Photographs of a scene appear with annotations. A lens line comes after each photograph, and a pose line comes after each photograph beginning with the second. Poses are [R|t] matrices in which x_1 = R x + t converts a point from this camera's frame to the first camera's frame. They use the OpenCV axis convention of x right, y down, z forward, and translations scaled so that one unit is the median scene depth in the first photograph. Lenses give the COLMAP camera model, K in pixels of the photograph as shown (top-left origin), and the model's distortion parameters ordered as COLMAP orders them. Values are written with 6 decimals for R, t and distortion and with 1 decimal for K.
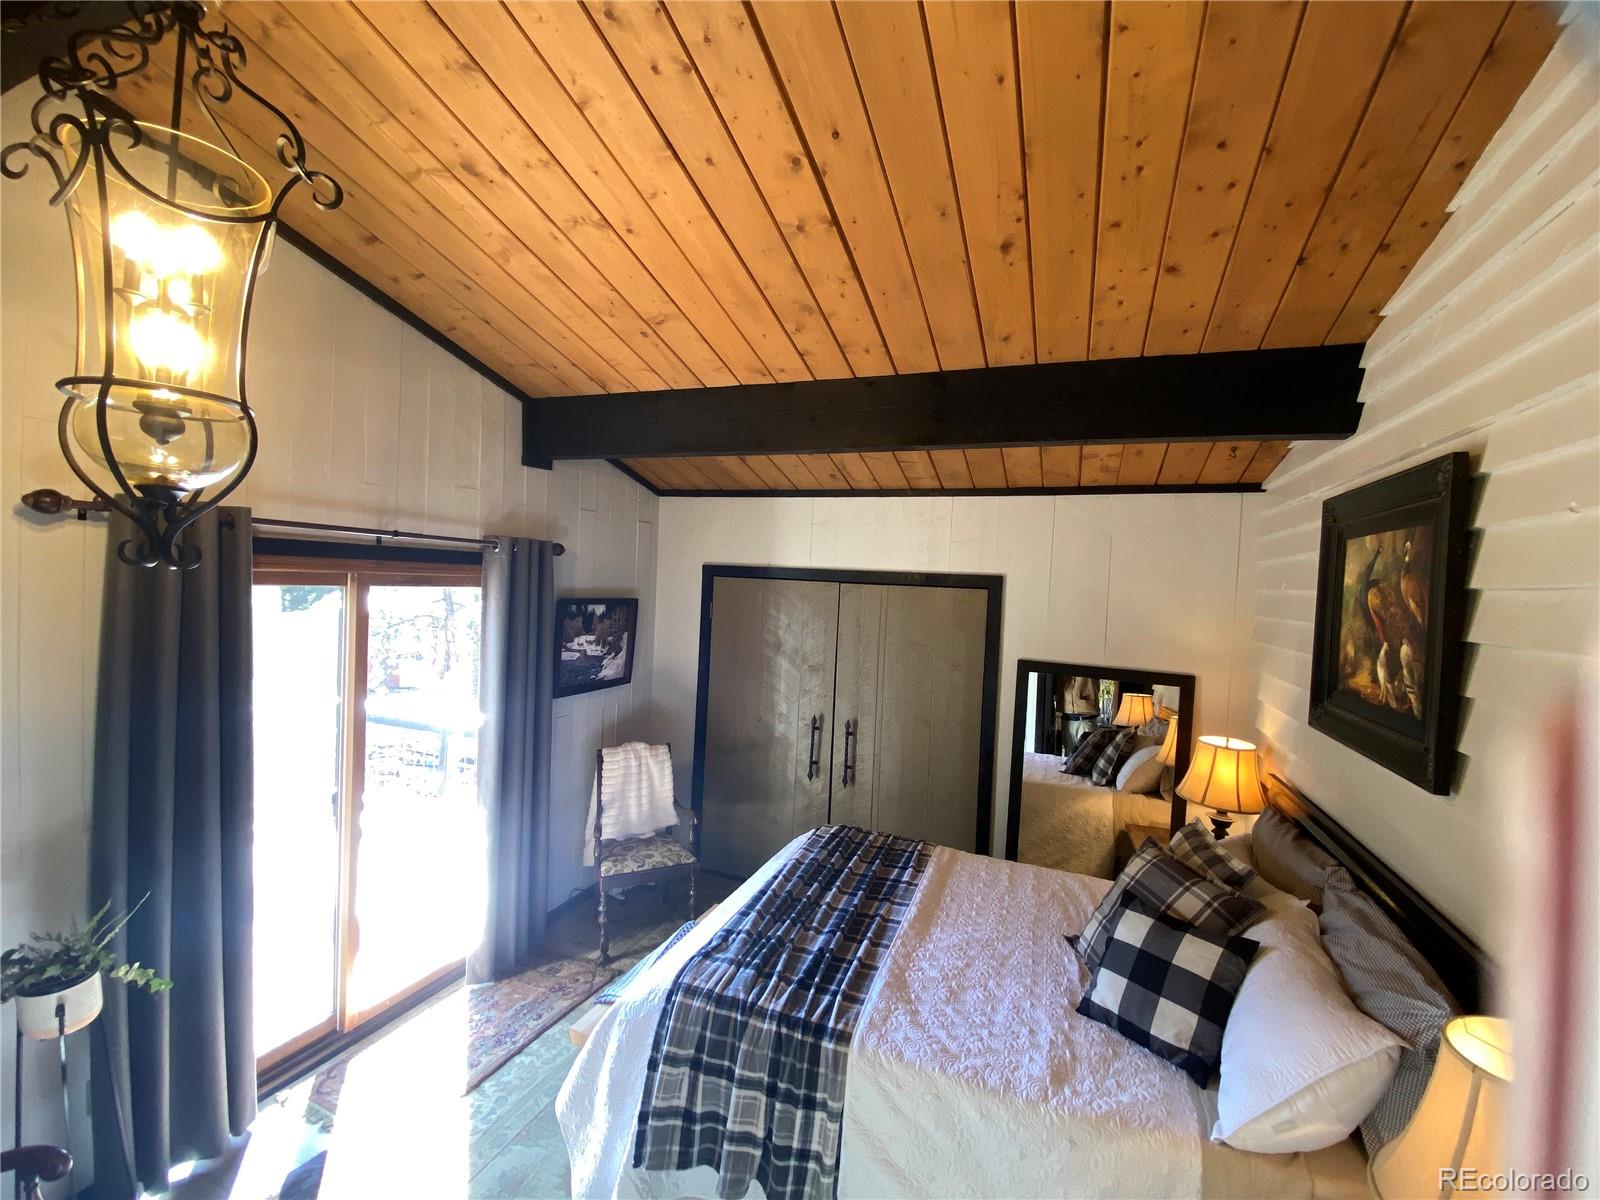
lens RADIAL K [[683.9, 0, 808.1], [0, 683.9, 598.9], [0, 0, 1]] dist [-0.001151, -0.000213]
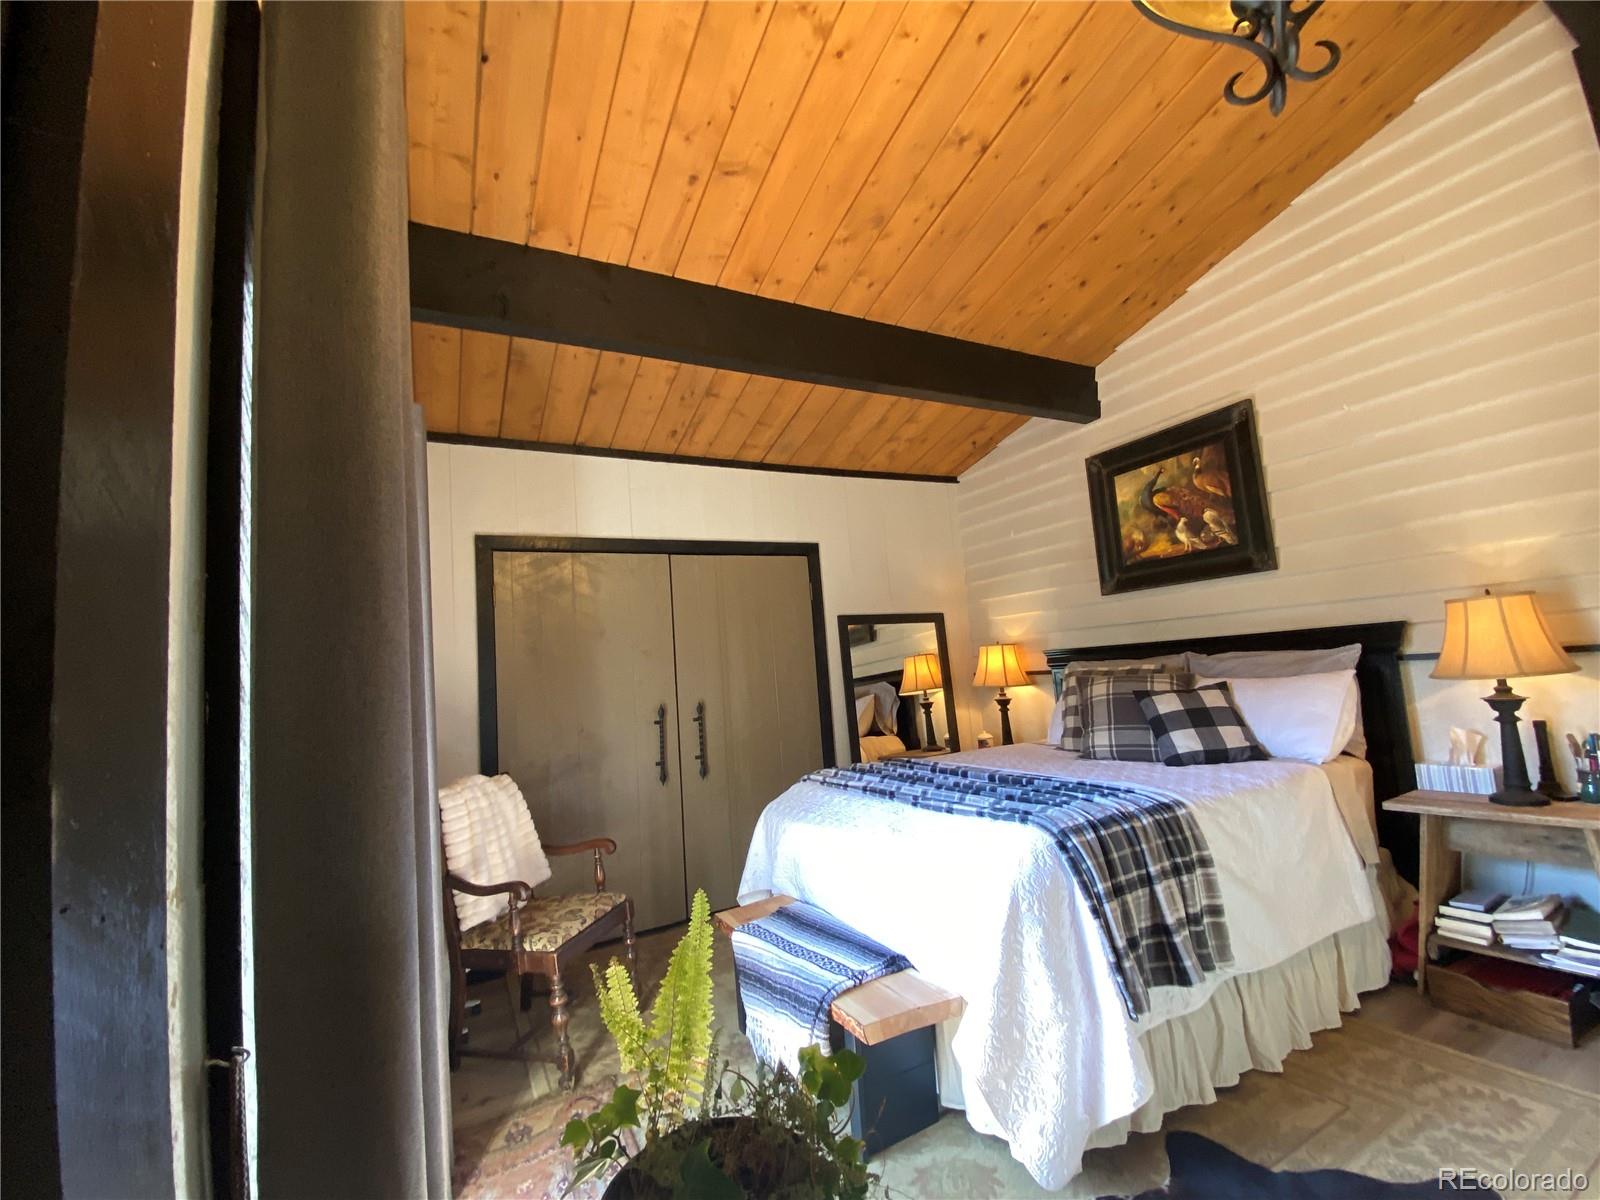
lens RADIAL K [[683.9, 0, 808.1], [0, 683.9, 598.9], [0, 0, 1]] dist [-0.001151, -0.000213]
pose [[0.636969, -0.016400, 0.770715, -0.664197], [0.130174, 0.987705, -0.086567, 0.171199], [-0.759819, 0.155467, 0.631273, 0.373694]]
